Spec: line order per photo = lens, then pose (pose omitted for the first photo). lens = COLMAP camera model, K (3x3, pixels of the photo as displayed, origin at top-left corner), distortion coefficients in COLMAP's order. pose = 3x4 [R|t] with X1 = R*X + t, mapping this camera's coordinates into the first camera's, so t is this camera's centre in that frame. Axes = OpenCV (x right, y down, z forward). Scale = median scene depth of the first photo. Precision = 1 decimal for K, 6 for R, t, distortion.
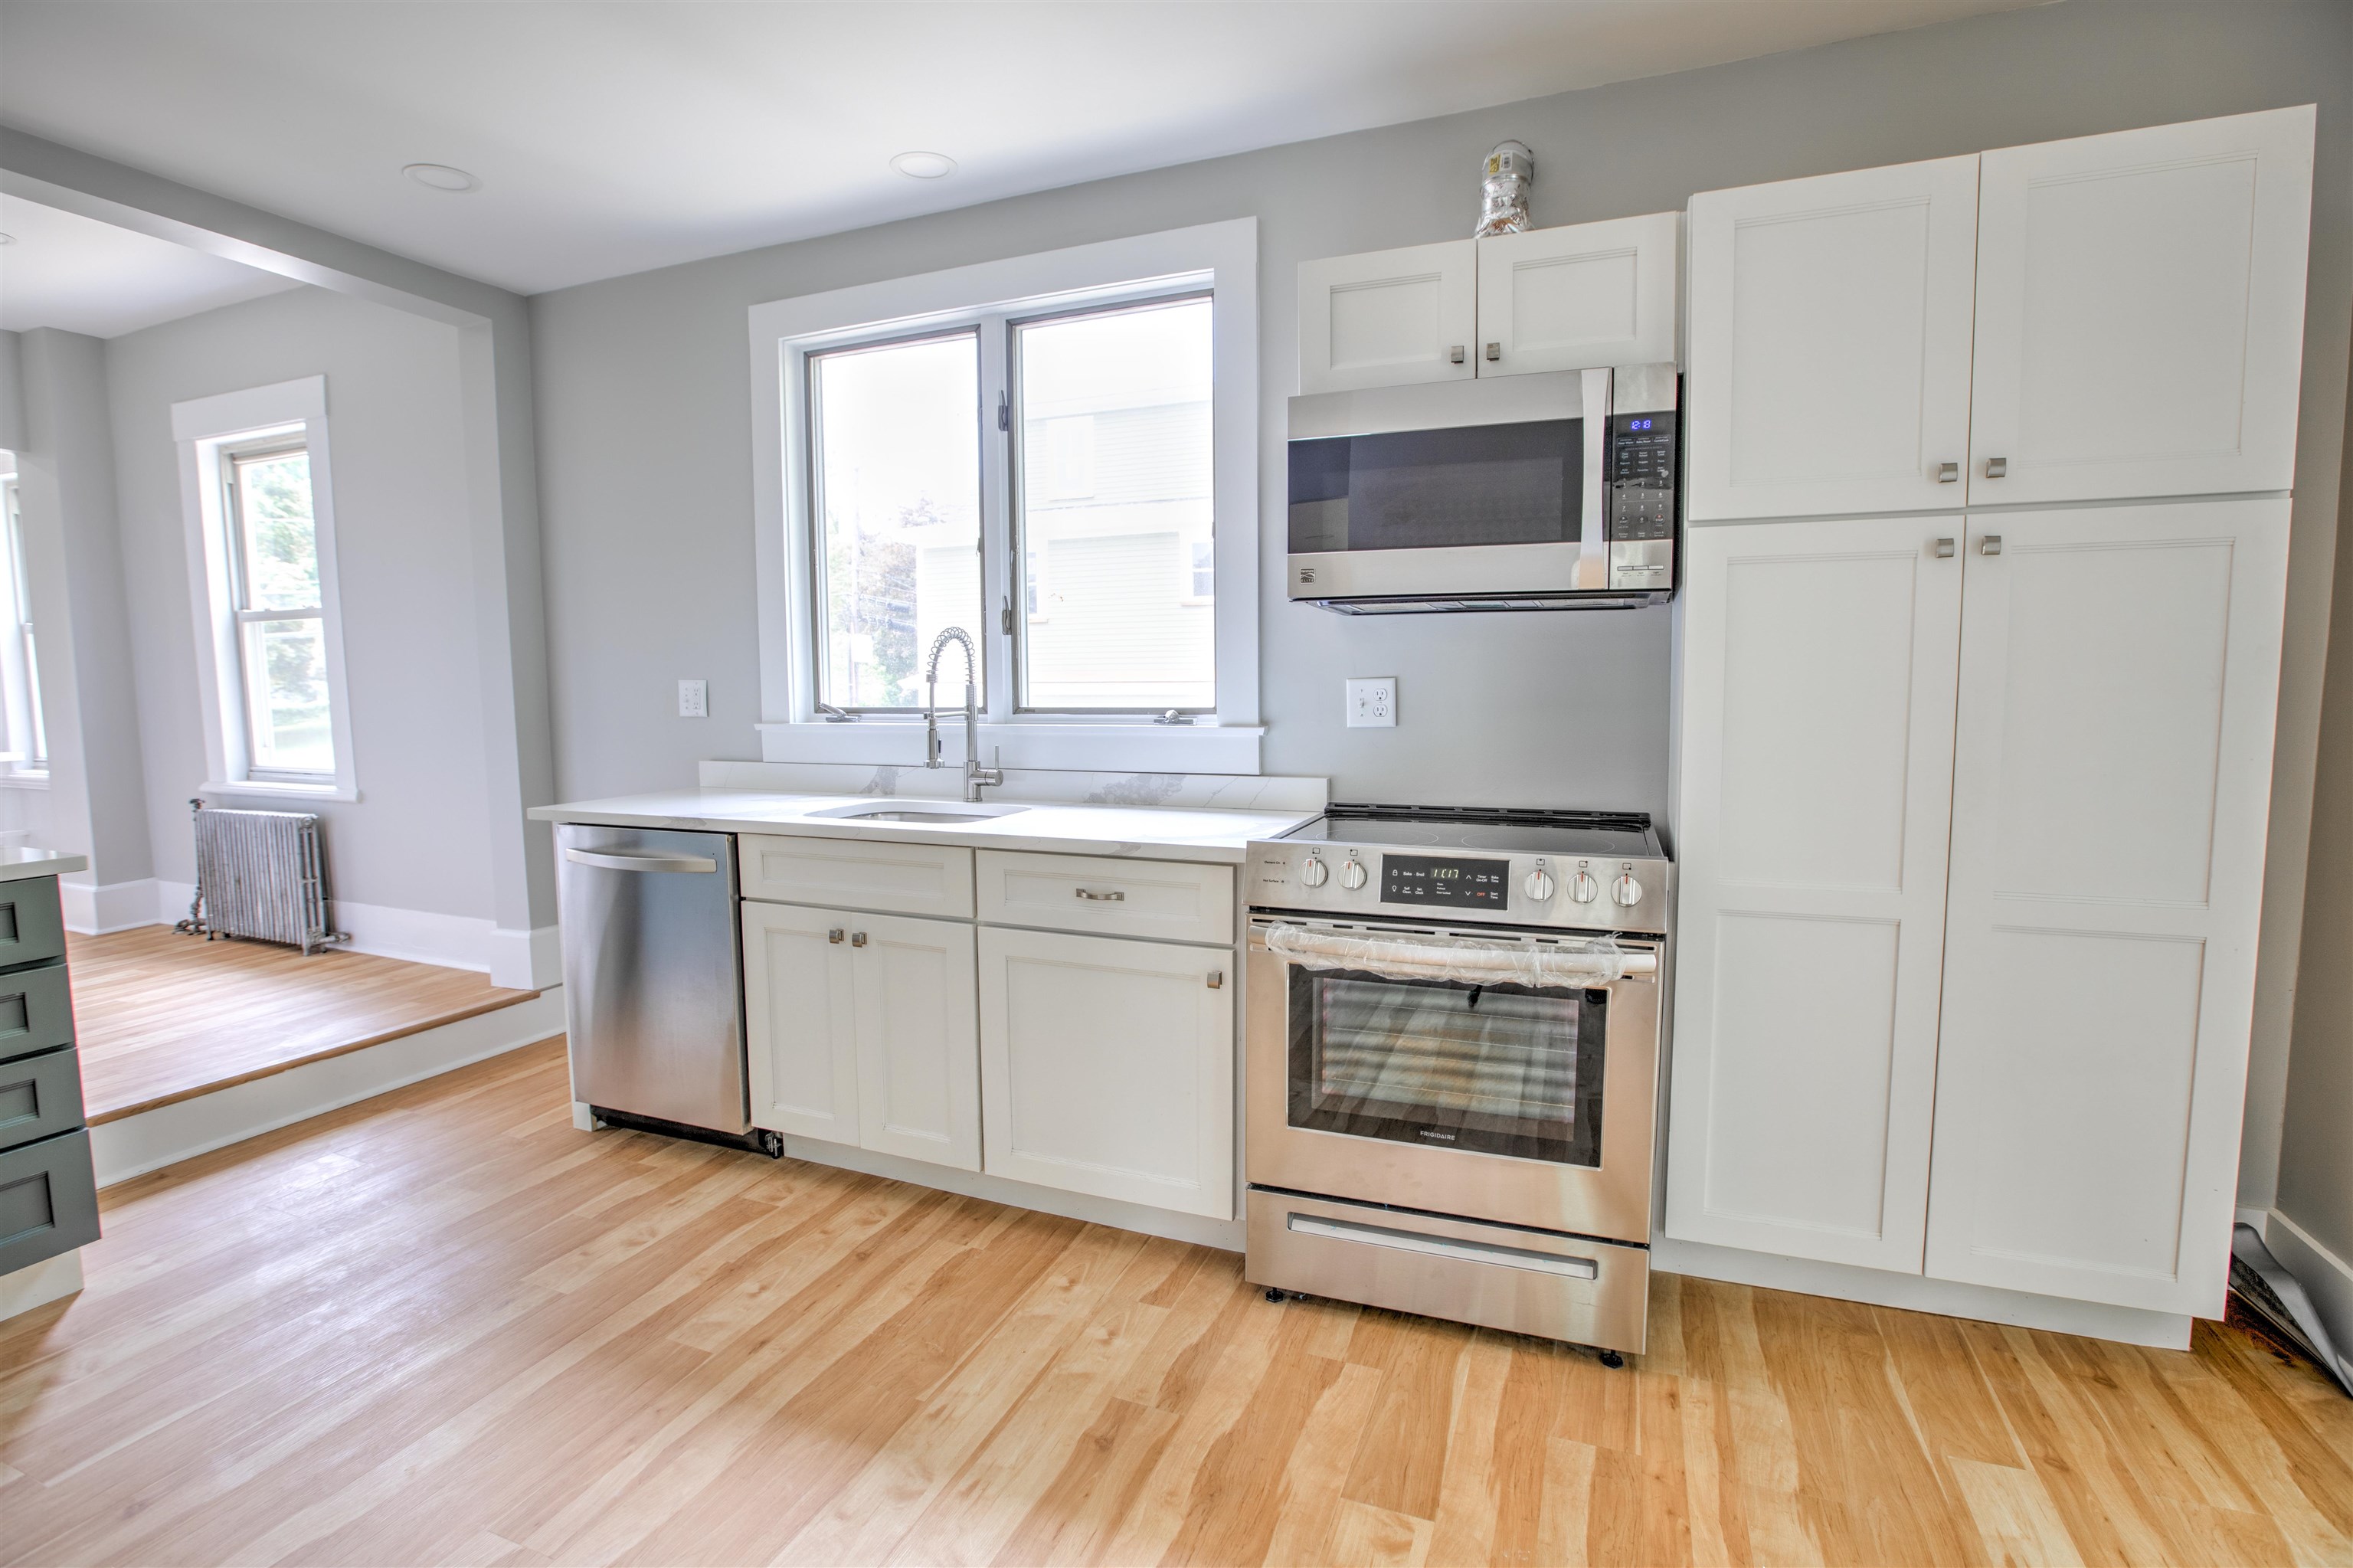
lens RADIAL K [[1116.0, 0, 1167.9], [0, 1116.0, 778.3], [0, 0, 1]] dist [-0.049000, 0.015642]
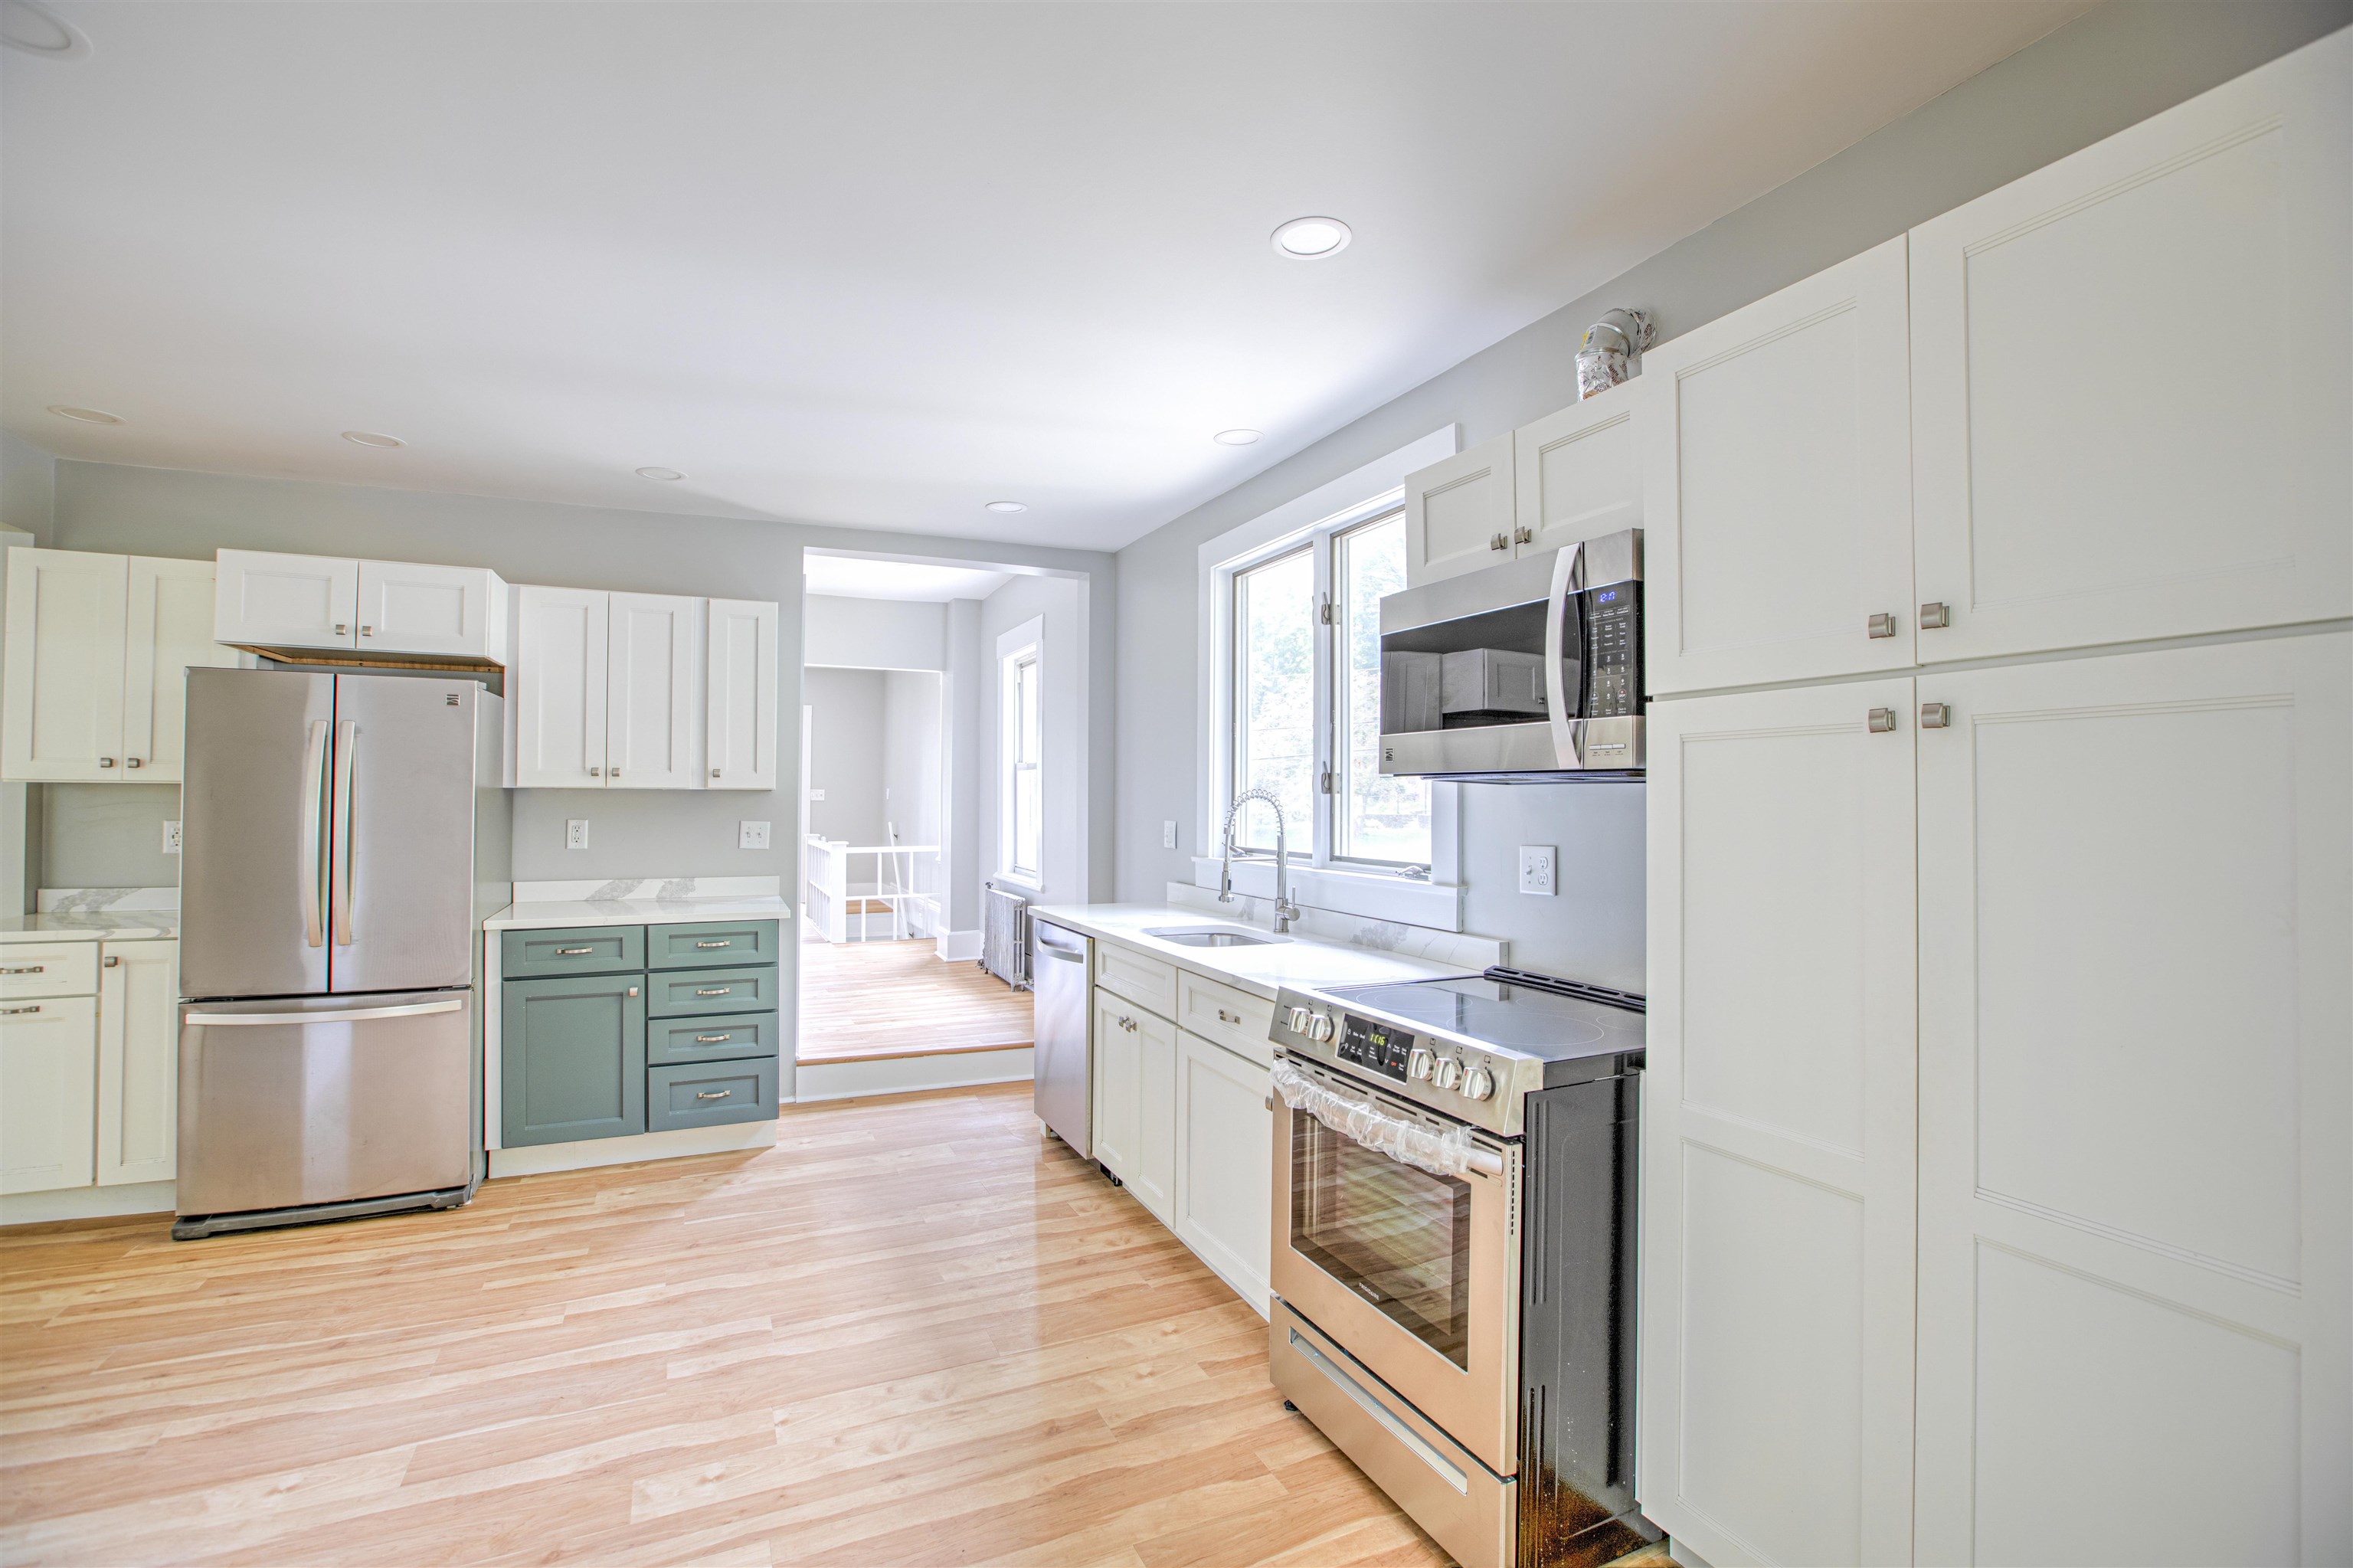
lens RADIAL K [[1080.0, 0, 1180.4], [0, 1080.0, 778.9], [0, 0, 1]] dist [-0.046936, 0.019053]
pose [[0.722382, 0.002737, -0.691489, 0.755122], [-0.076269, 0.994206, -0.075741, -0.063504], [0.687275, 0.107453, 0.718406, 0.095714]]
